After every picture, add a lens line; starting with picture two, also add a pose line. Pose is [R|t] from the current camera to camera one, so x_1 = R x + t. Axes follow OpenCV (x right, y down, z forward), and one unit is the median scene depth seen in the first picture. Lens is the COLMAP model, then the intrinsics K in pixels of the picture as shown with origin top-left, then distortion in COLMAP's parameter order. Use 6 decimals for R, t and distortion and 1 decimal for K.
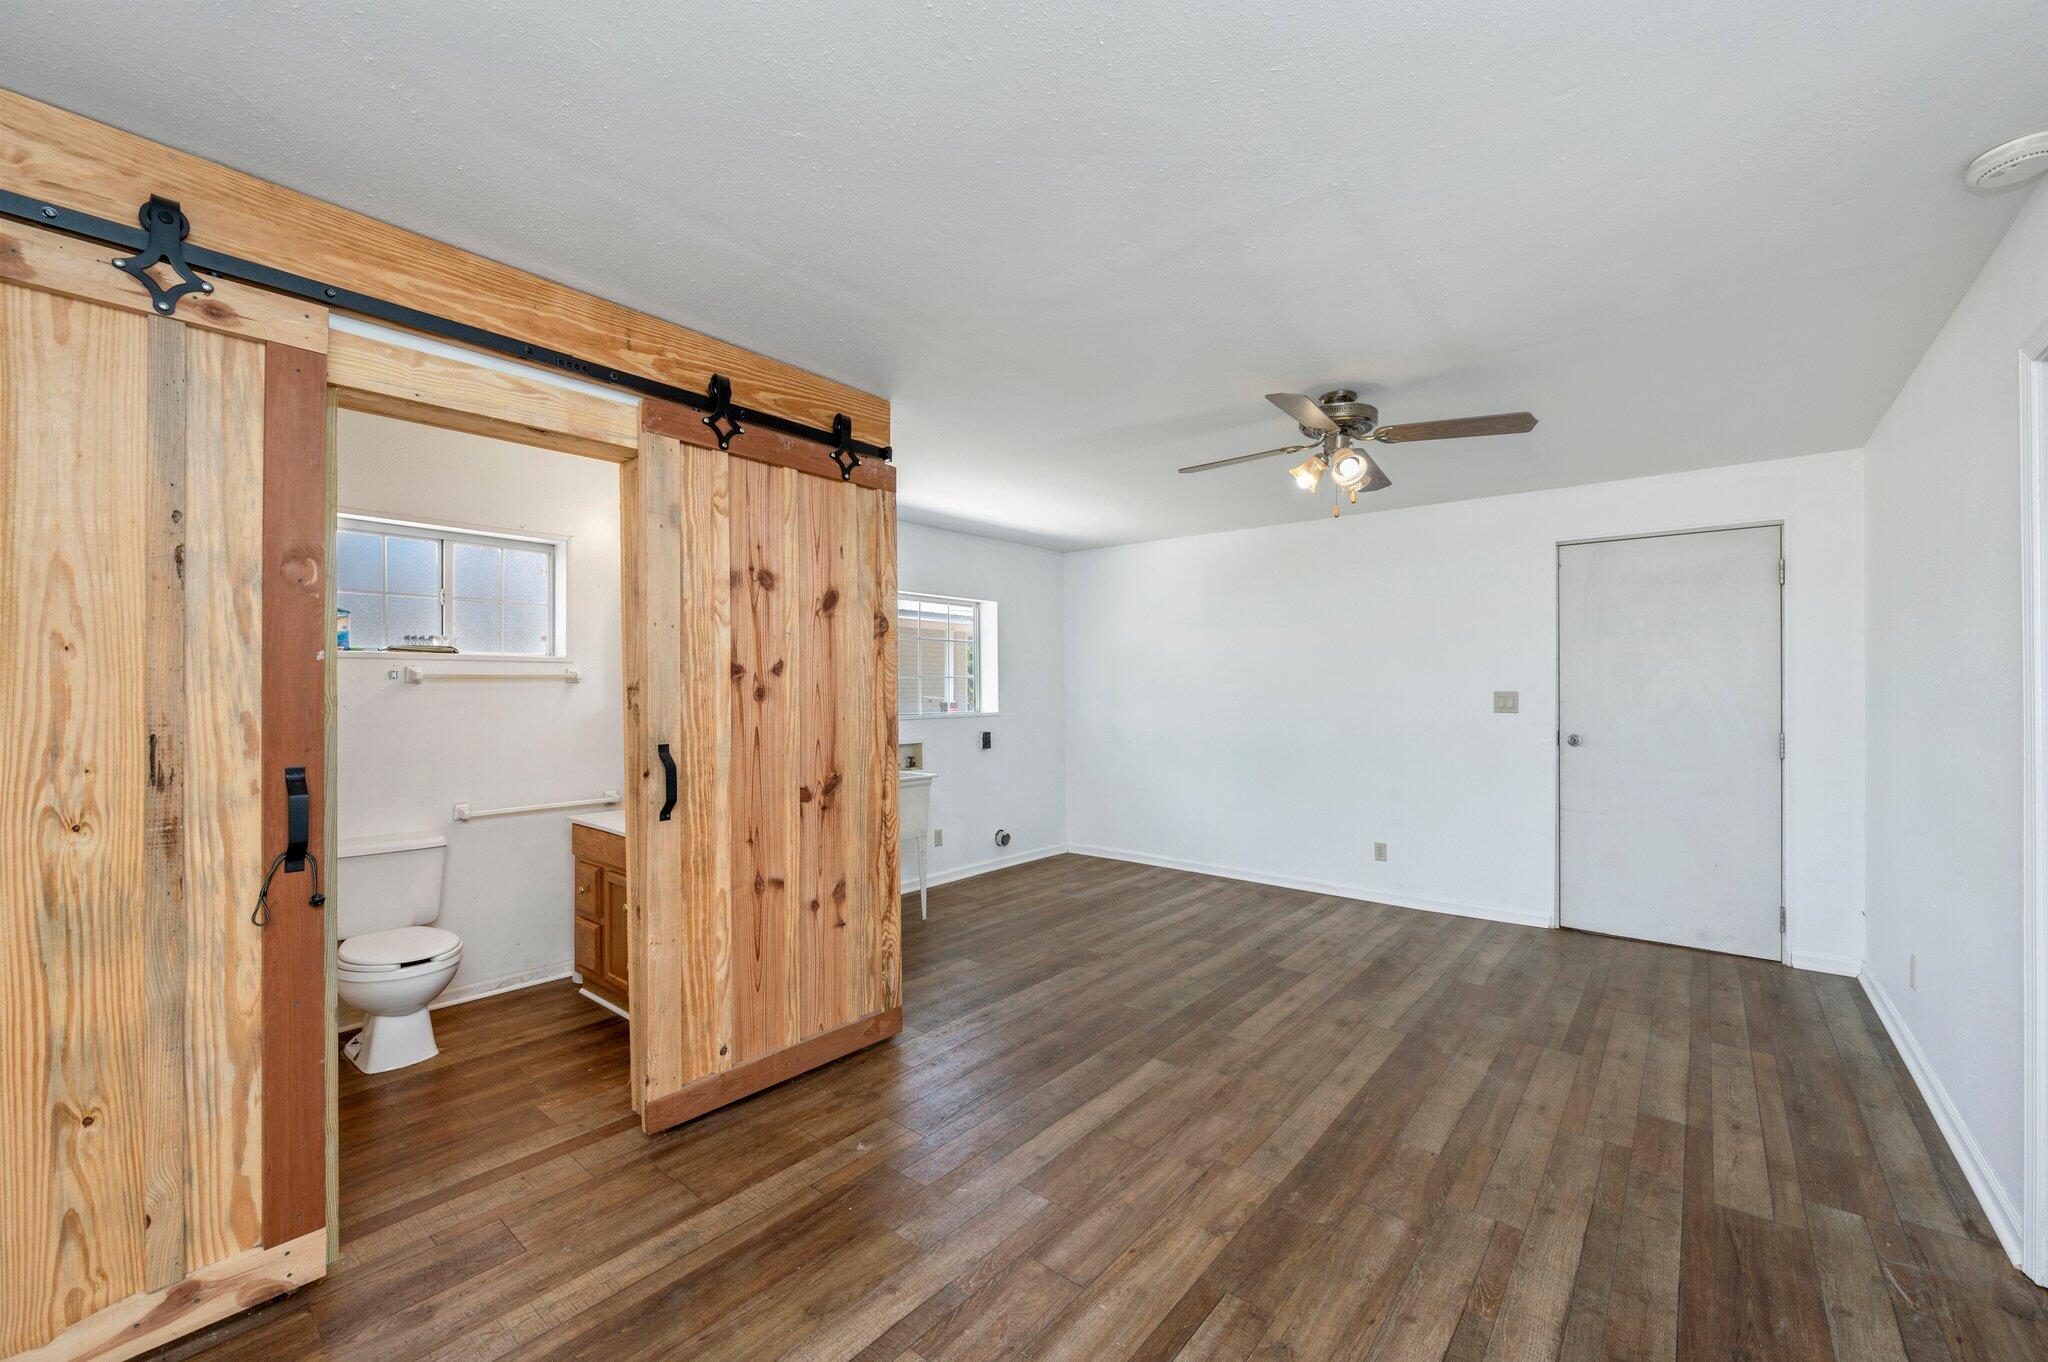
lens RADIAL K [[829.3, 0, 1029.4], [0, 829.3, 691.7], [0, 0, 1]] dist [-0.012327, 0.000213]
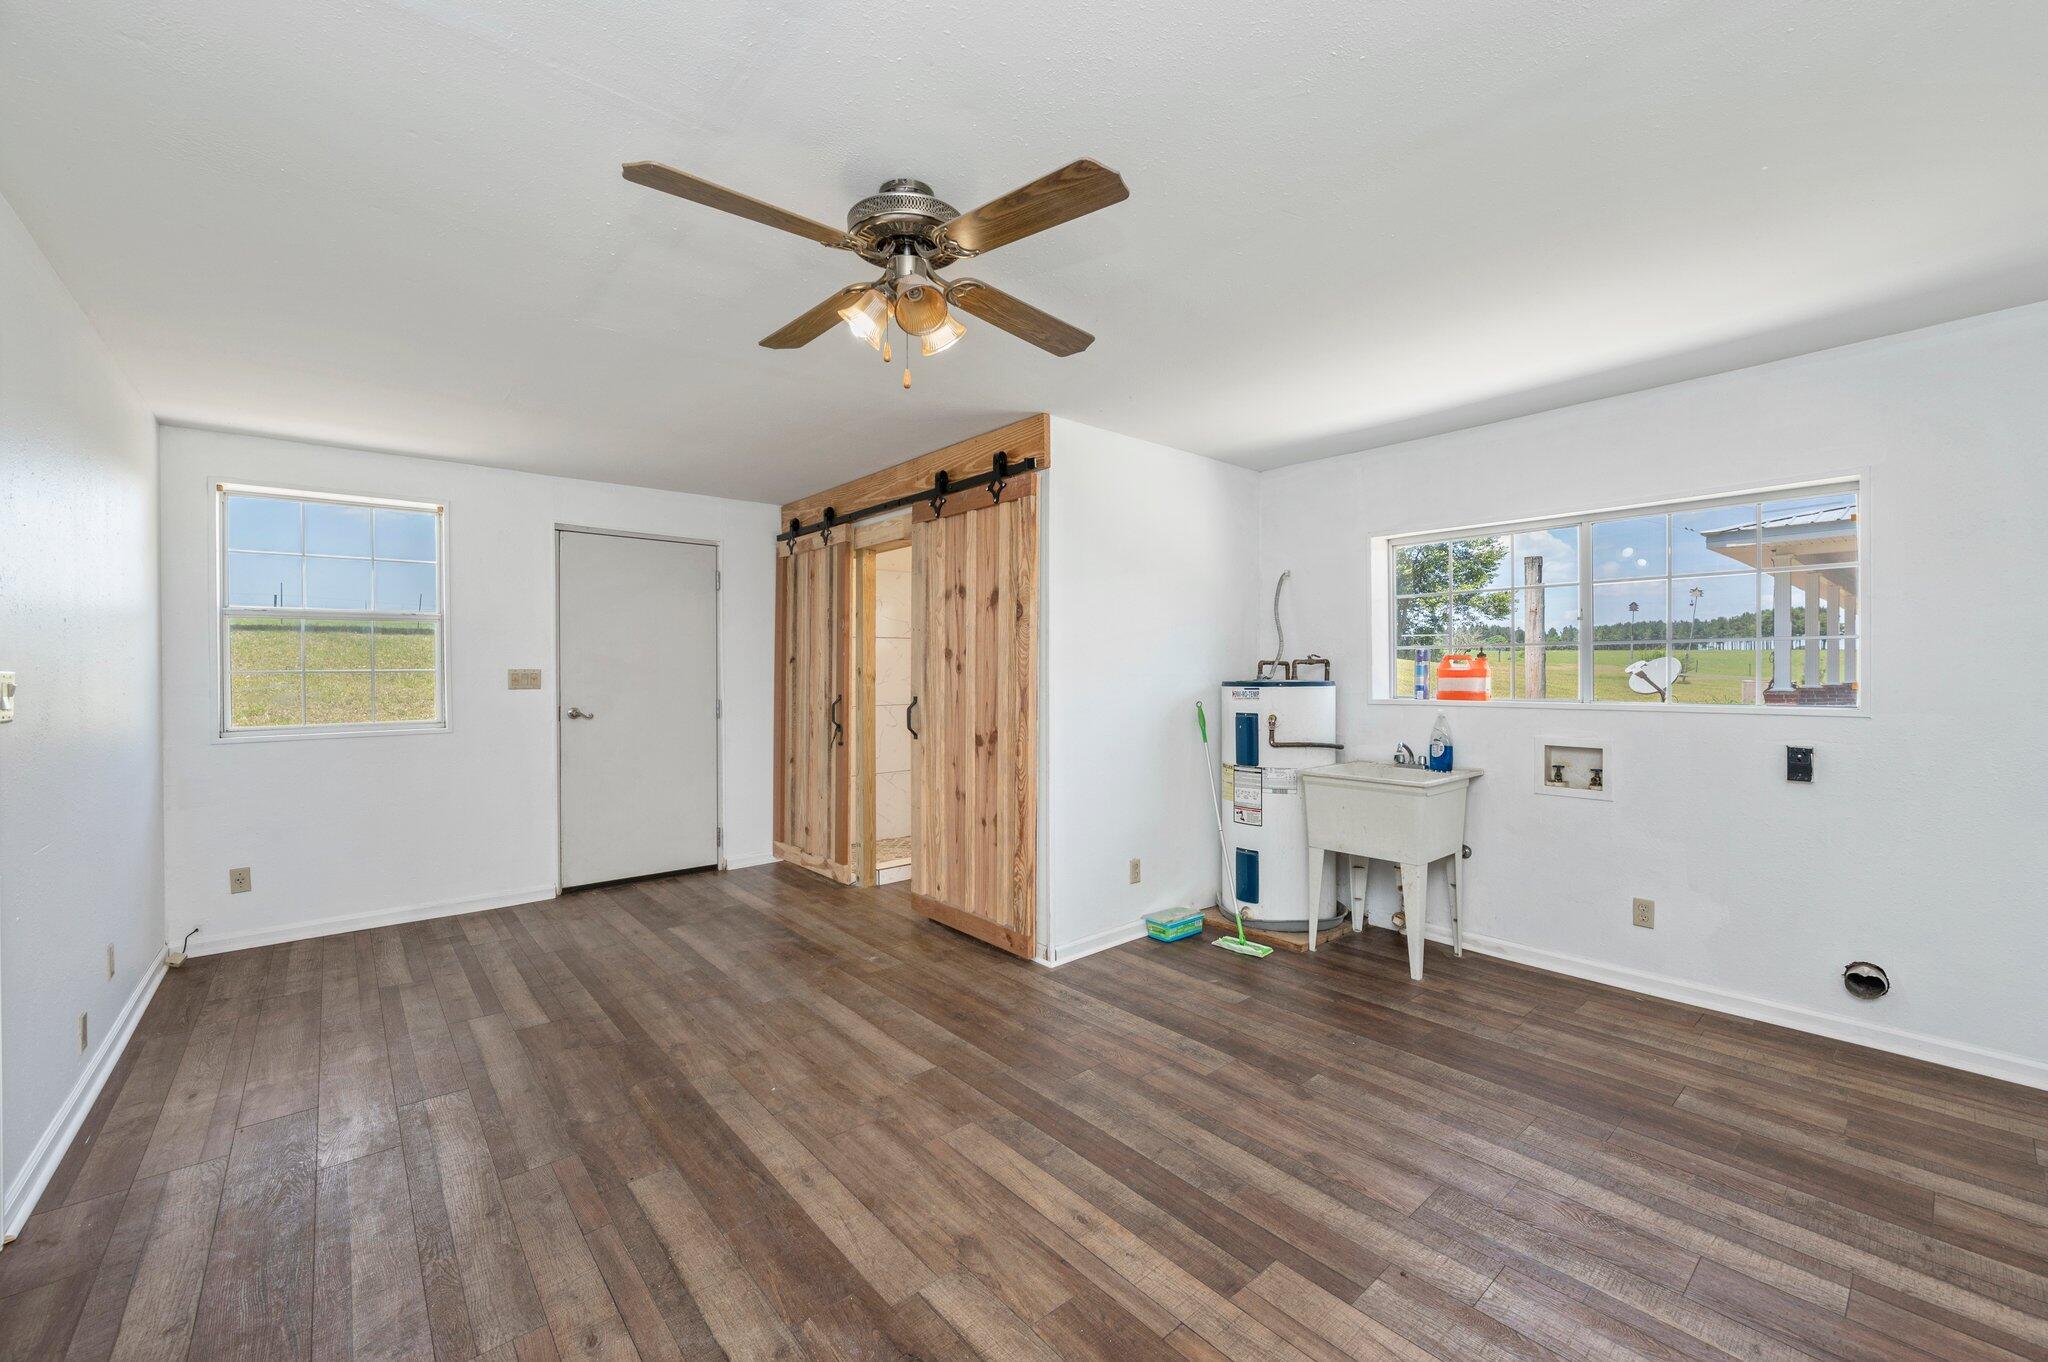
lens RADIAL K [[829.3, 0, 1030.1], [0, 829.3, 672.8], [0, 0, 1]] dist [-0.012327, 0.000213]
pose [[-0.180063, 0.006440, -0.983634, 1.118933], [-0.001249, 0.999976, 0.006776, 0.000873], [0.983654, 0.002449, -0.180051, 1.374812]]
